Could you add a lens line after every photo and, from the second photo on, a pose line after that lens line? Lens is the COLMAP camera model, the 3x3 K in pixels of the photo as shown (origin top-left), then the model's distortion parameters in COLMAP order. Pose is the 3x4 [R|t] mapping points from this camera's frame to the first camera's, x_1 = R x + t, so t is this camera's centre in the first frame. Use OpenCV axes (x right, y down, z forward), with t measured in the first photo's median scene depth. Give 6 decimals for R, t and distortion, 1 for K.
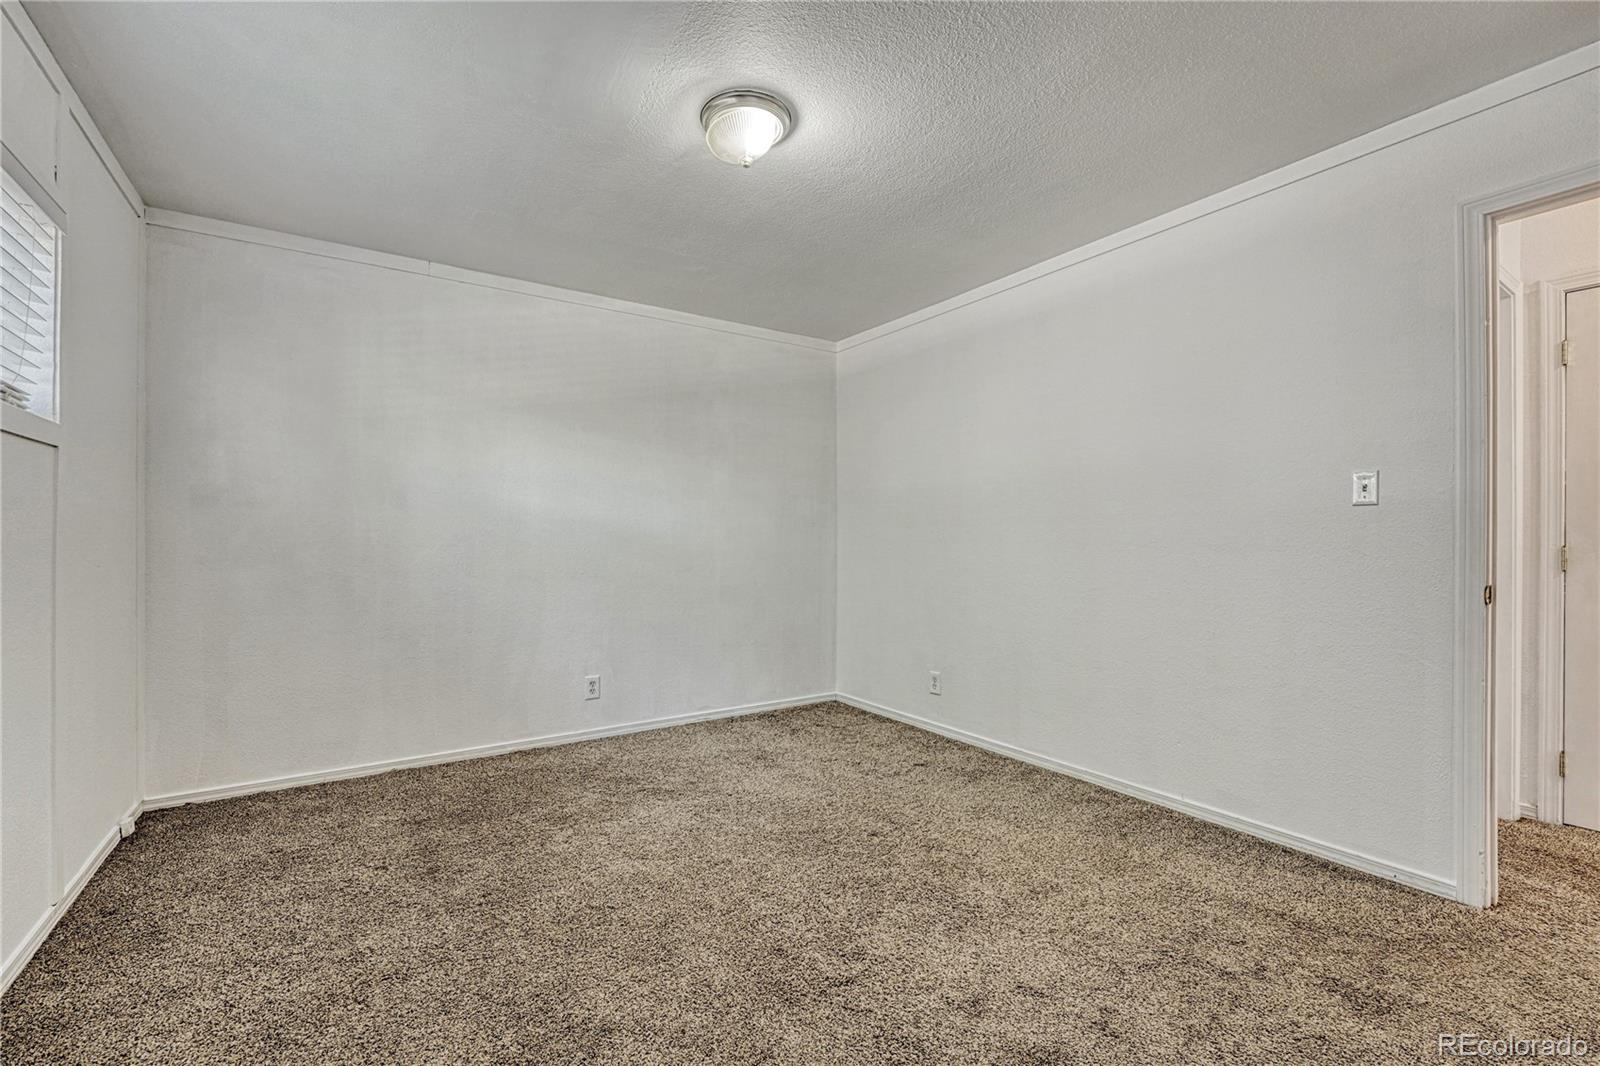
lens RADIAL K [[678.4, 0, 780.8], [0, 678.4, 533.5], [0, 0, 1]] dist [-0.017212, -0.000086]
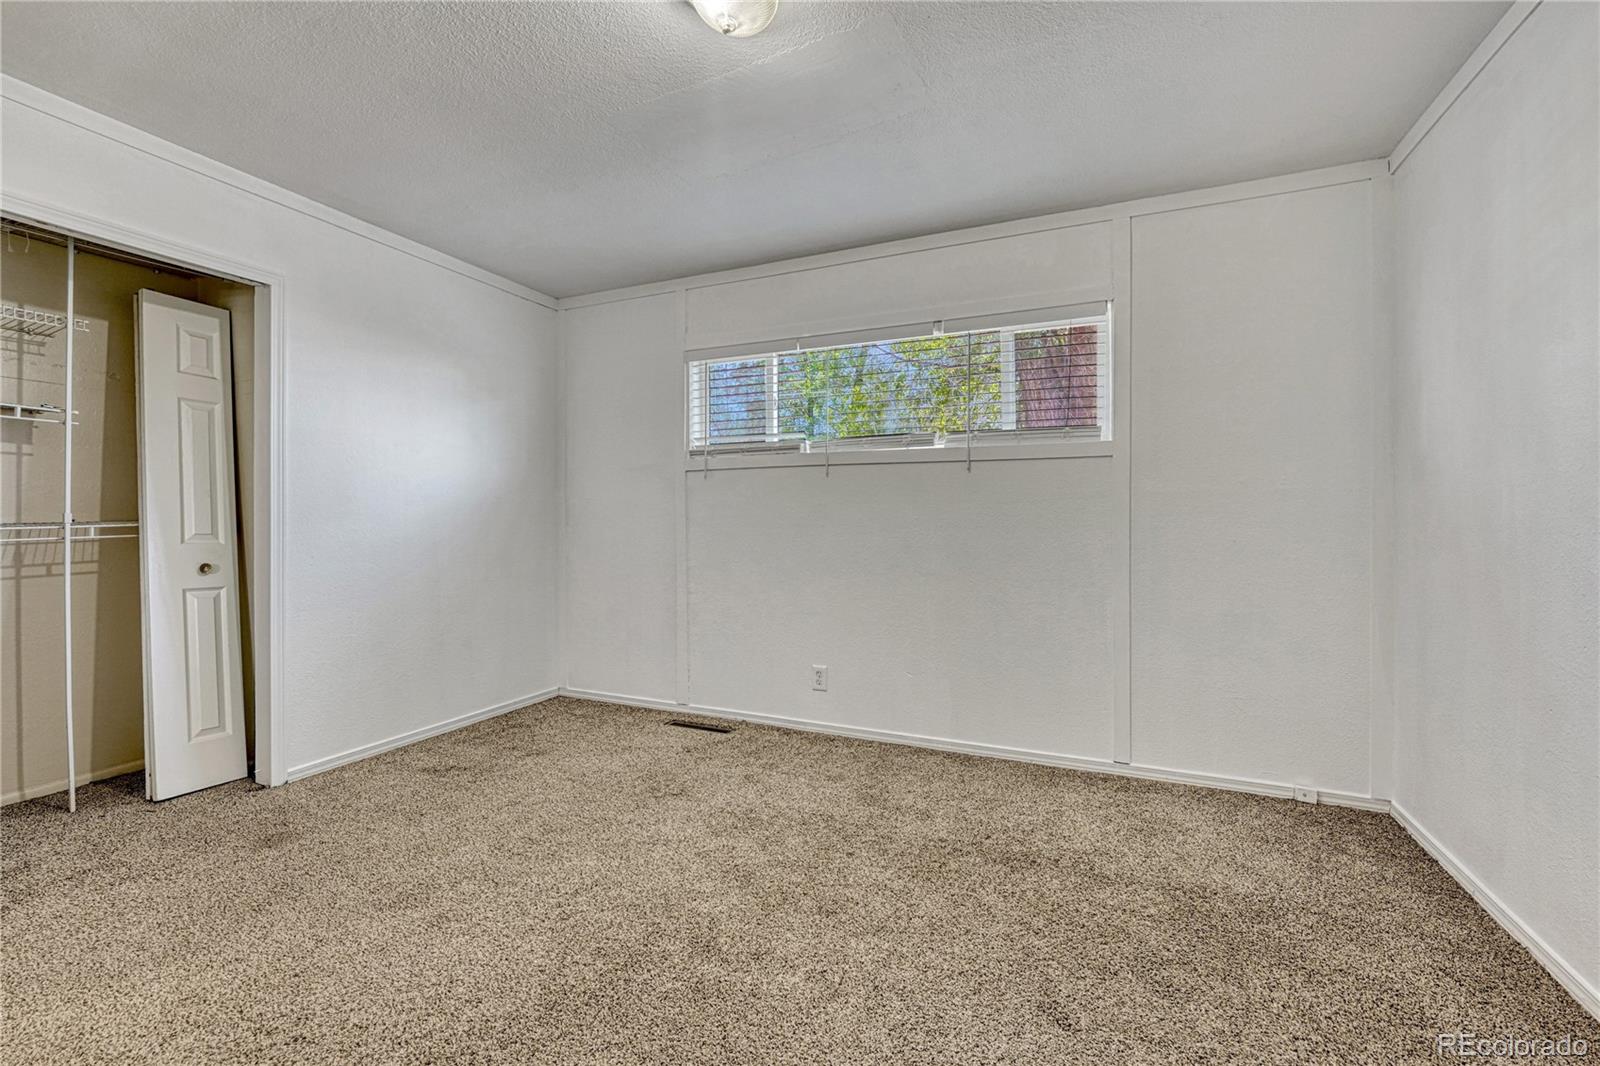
lens RADIAL K [[673.4, 0, 791.1], [0, 673.4, 518.8], [0, 0, 1]] dist [-0.002949, -0.000336]
pose [[-0.836876, -0.001282, -0.547392, 0.232682], [0.001436, 0.999989, -0.004537, 0.010948], [0.547391, -0.004583, -0.836864, 1.253949]]
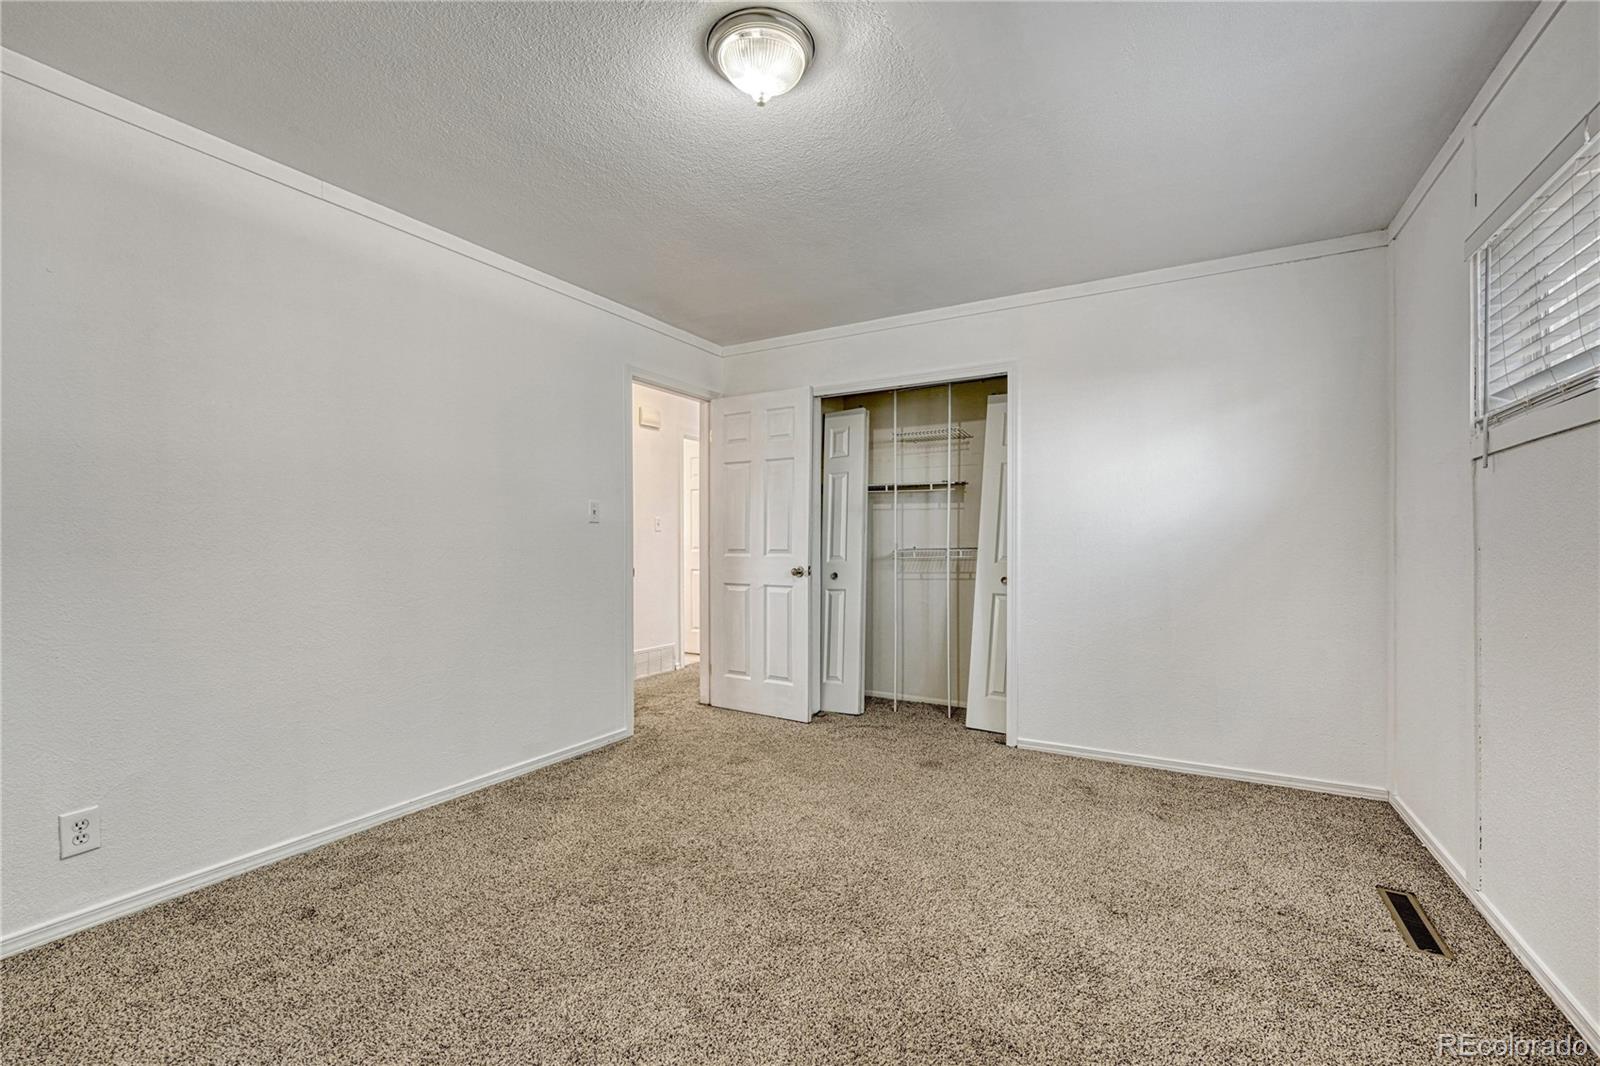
lens RADIAL K [[675.0, 0, 801.7], [0, 675.0, 543.2], [0, 0, 1]] dist [-0.000924, 0.000102]
pose [[-0.474193, 0.000229, 0.880421, -0.613173], [-0.005583, 0.999979, -0.003267, 0.006807], [-0.880403, -0.006465, -0.474182, 1.010551]]
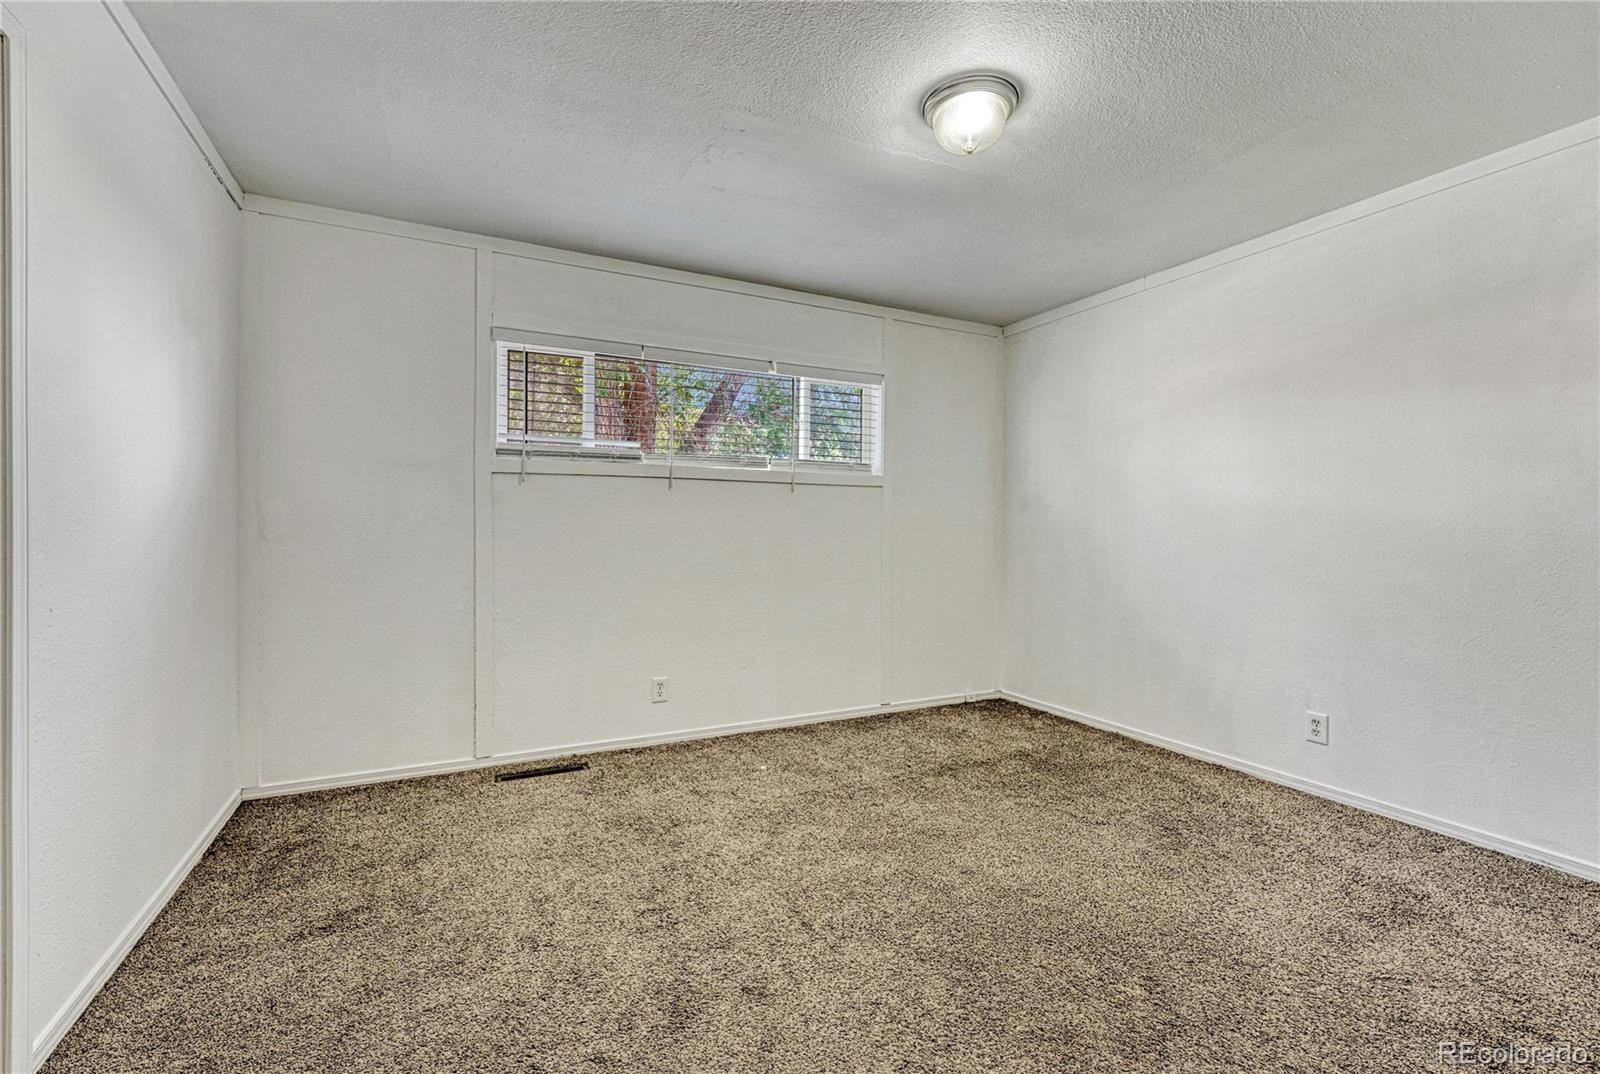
lens RADIAL K [[675.8, 0, 790.4], [0, 675.8, 529.2], [0, 0, 1]] dist [-0.000333, -0.000269]
pose [[-0.110651, -0.001545, -0.993858, 0.712538], [-0.000121, 0.999999, -0.001541, 0.004250], [0.993859, -0.000050, -0.110651, 0.634584]]
